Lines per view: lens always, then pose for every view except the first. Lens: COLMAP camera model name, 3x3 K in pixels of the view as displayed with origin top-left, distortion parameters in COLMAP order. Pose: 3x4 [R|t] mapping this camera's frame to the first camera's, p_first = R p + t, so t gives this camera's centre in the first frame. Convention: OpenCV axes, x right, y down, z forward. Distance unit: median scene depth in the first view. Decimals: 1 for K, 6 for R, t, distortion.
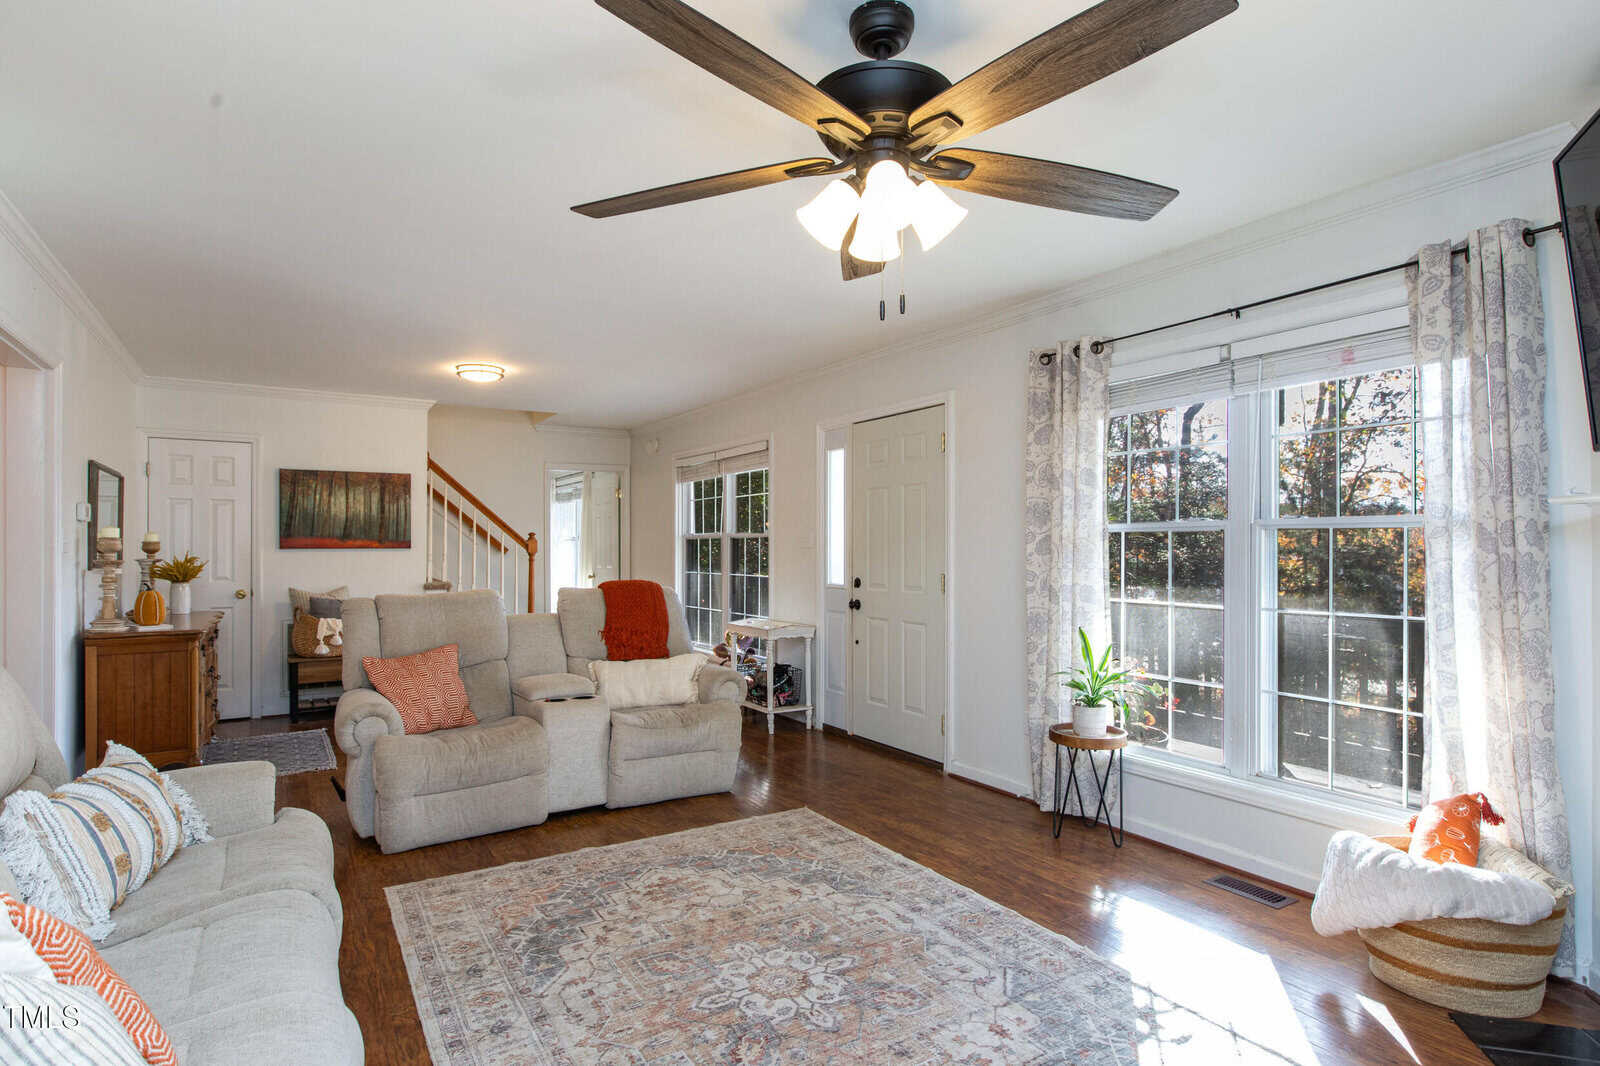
lens RADIAL K [[866.7, 0, 801.1], [0, 866.7, 539.1], [0, 0, 1]] dist [-0.009379, -0.001048]
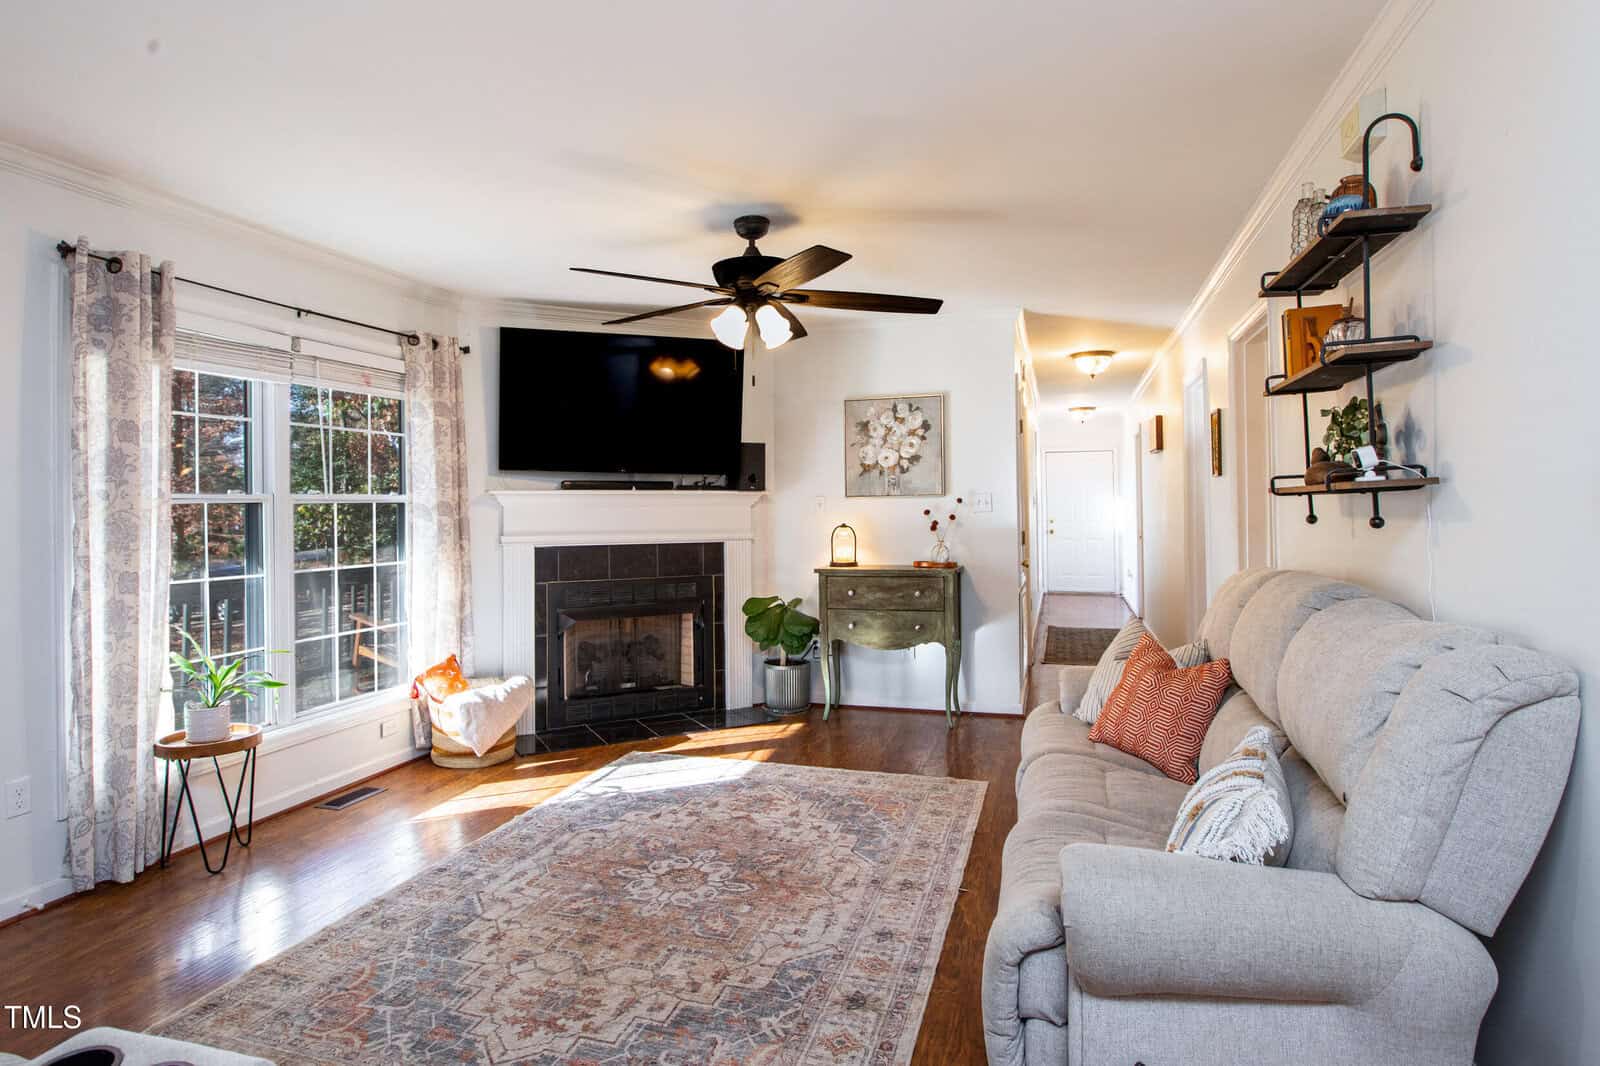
lens RADIAL K [[866.7, 0, 801.0], [0, 866.7, 520.8], [0, 0, 1]] dist [-0.009379, -0.001048]
pose [[-0.676451, -0.001302, 0.736486, -0.867552], [0.006134, 0.999954, 0.007402, 0.007576], [-0.736462, 0.009525, -0.676412, 1.438651]]
